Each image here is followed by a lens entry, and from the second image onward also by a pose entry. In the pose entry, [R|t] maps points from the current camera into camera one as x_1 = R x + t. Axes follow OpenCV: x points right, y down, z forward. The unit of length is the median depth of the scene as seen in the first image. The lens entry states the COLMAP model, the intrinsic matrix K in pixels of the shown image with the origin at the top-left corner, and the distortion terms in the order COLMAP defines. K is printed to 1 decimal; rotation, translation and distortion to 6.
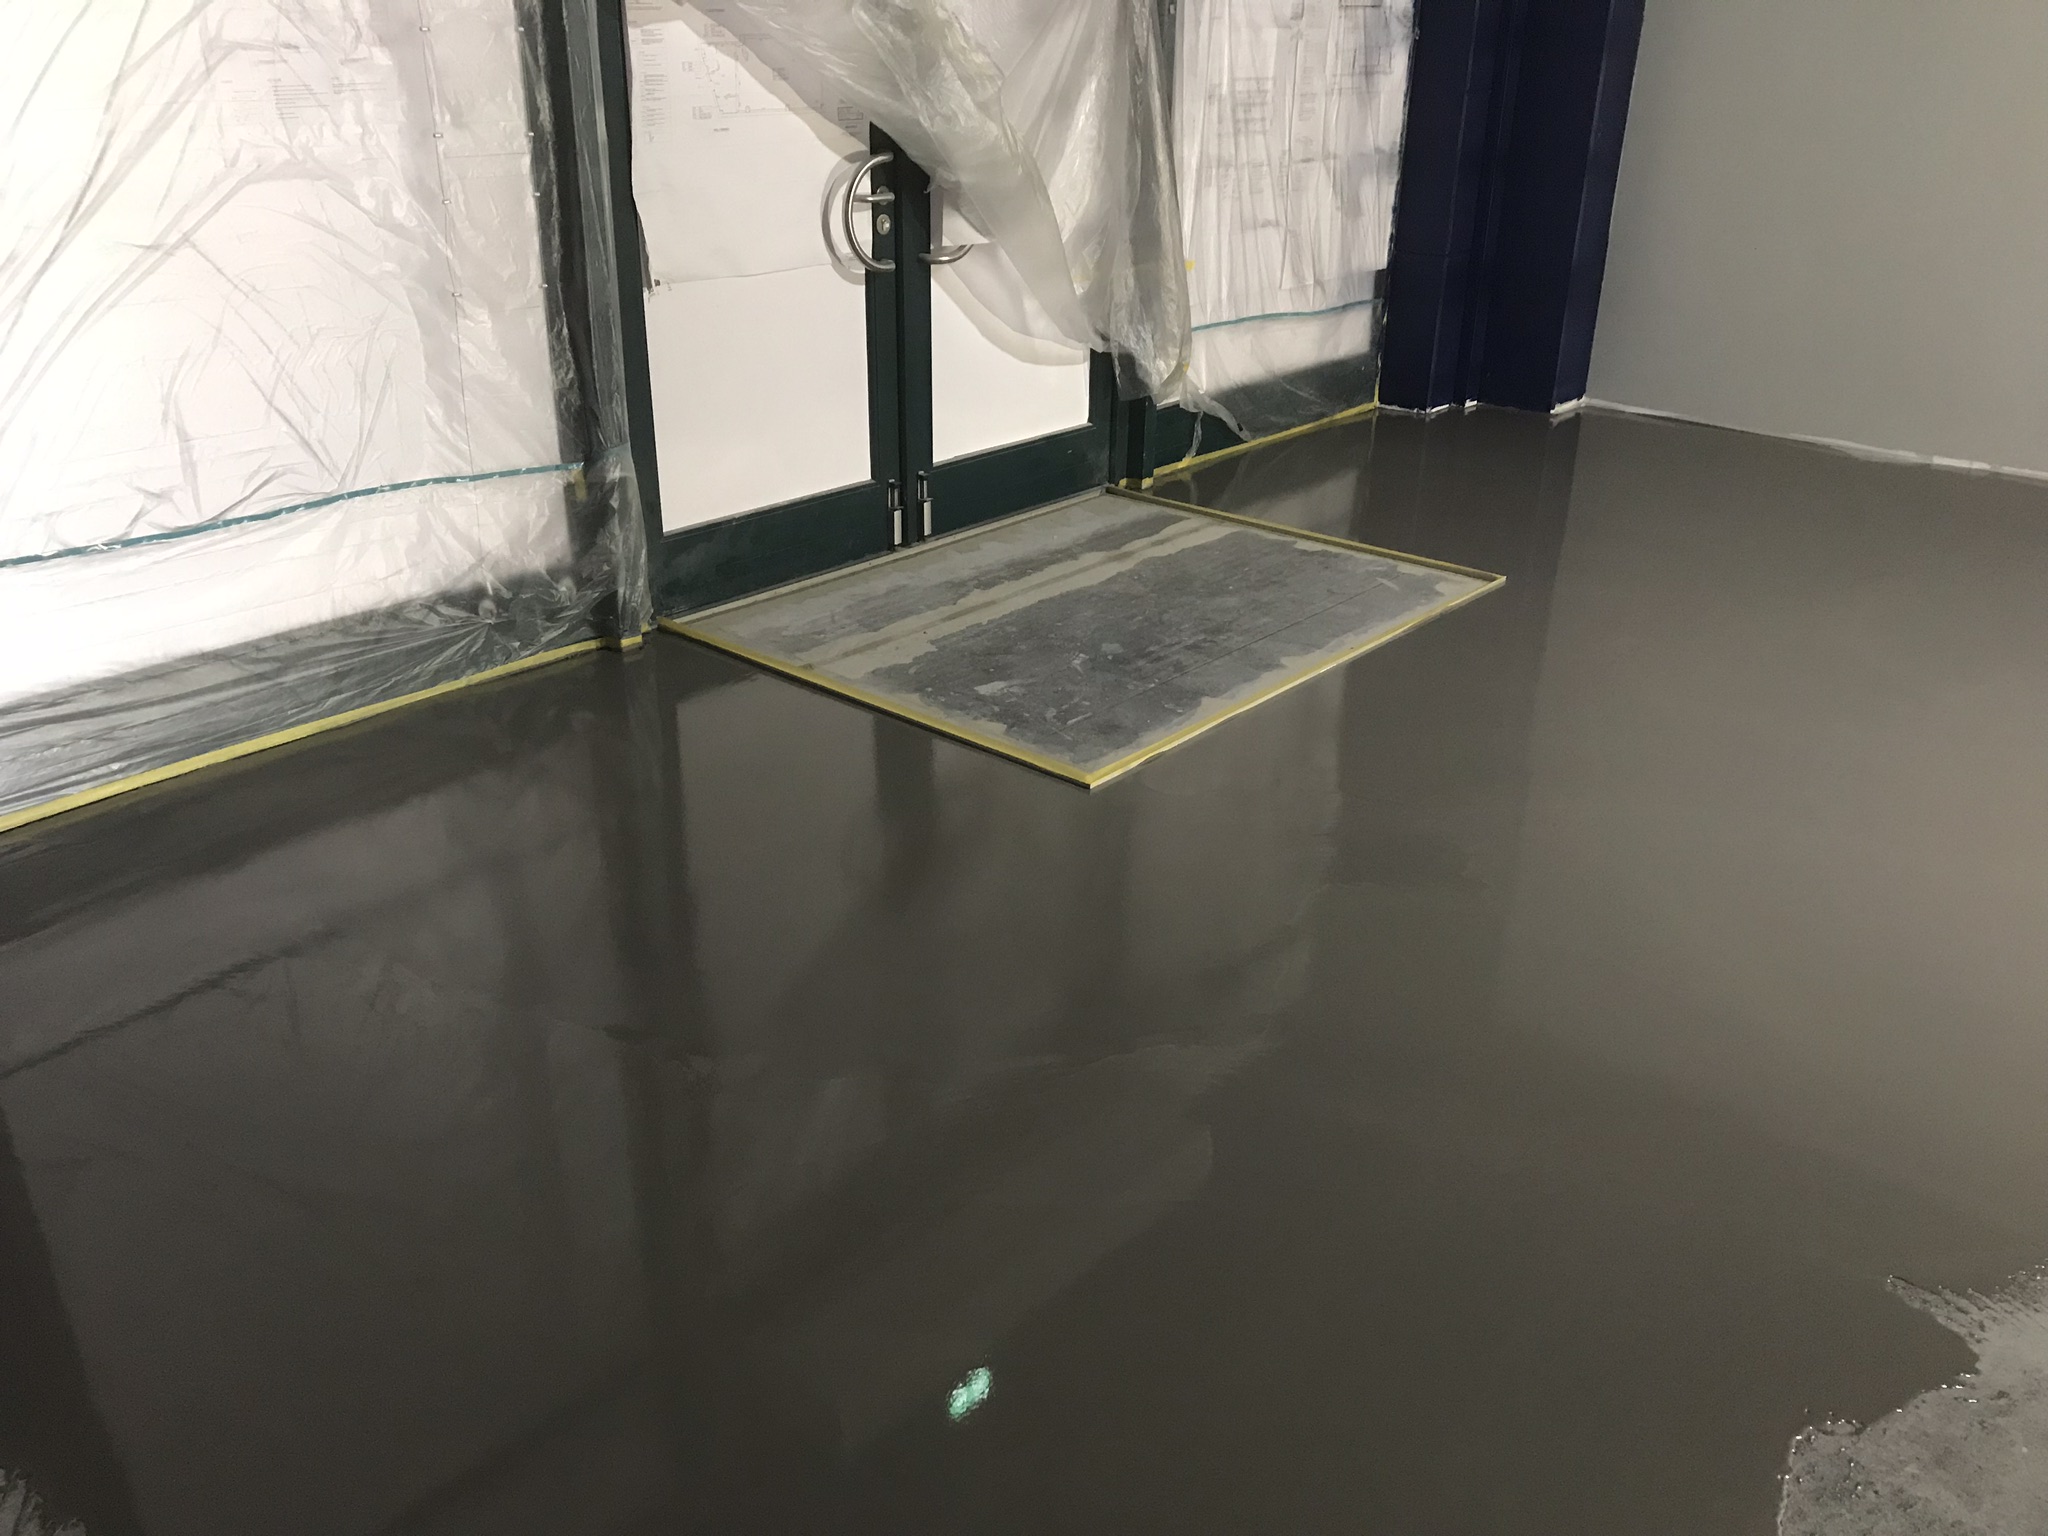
lens RADIAL K [[1661.4, 0, 1024.0], [0, 1661.4, 768.0], [0, 0, 1]] dist [0.018685, -0.004900]
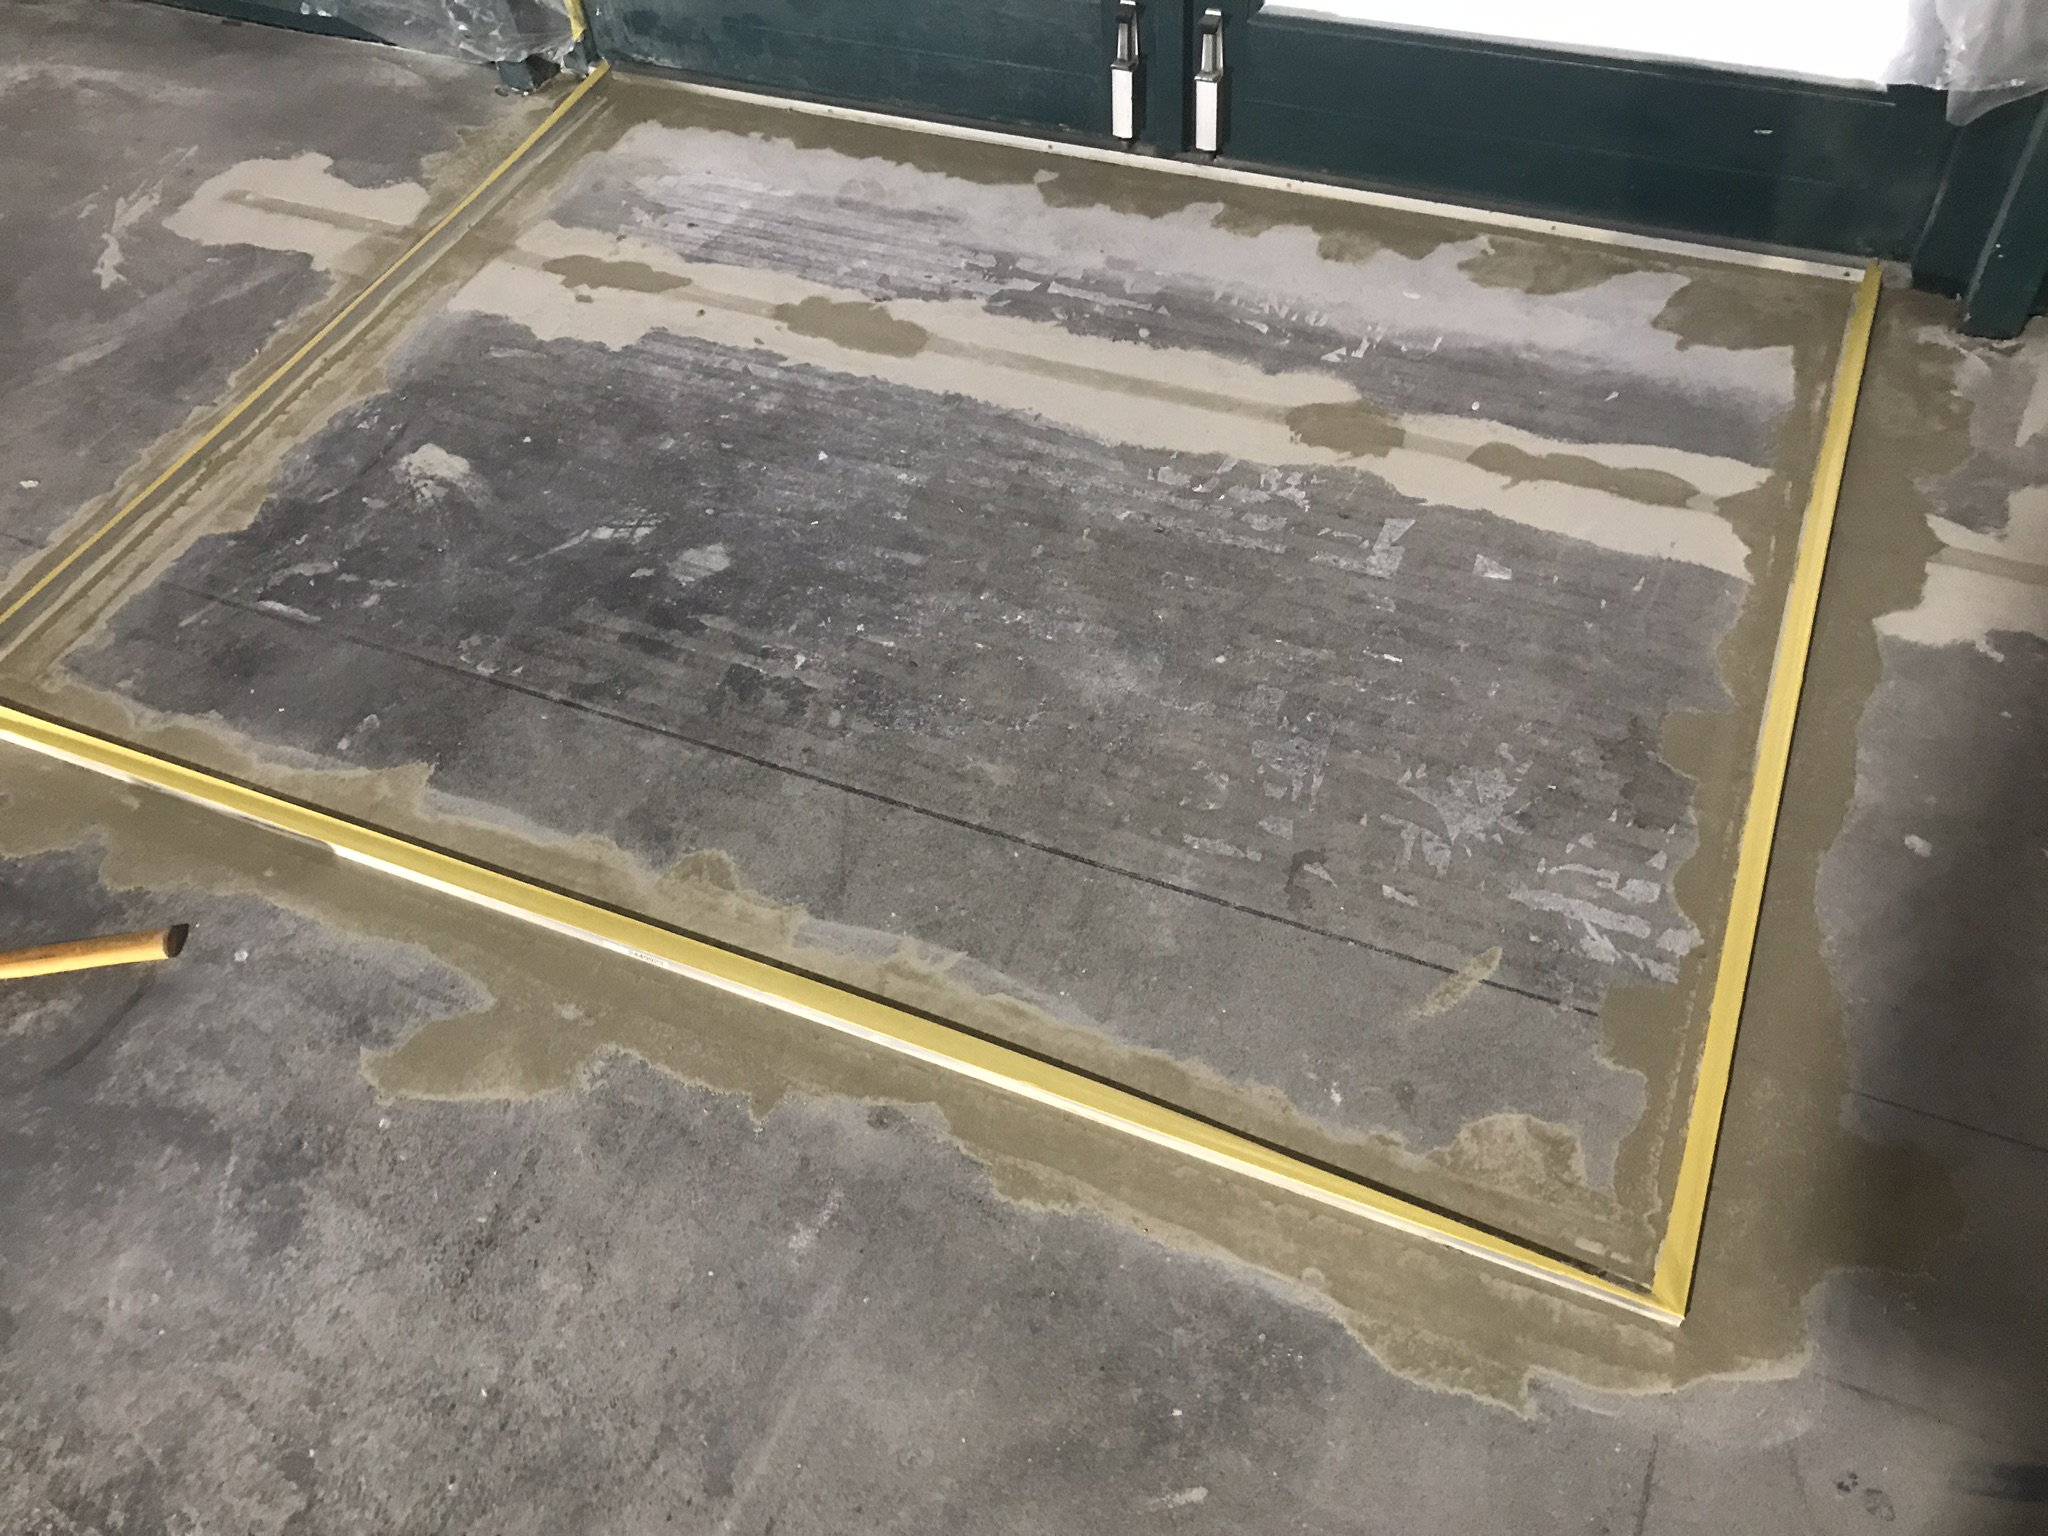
lens RADIAL K [[1661.4, 0, 1024.0], [0, 1661.4, 768.0], [0, 0, 1]] dist [0.018685, -0.004900]
pose [[0.296867, 0.717615, -0.629999, 0.367992], [-0.328127, 0.696227, 0.638436, -0.319041], [0.896773, 0.017189, 0.442156, 0.790981]]
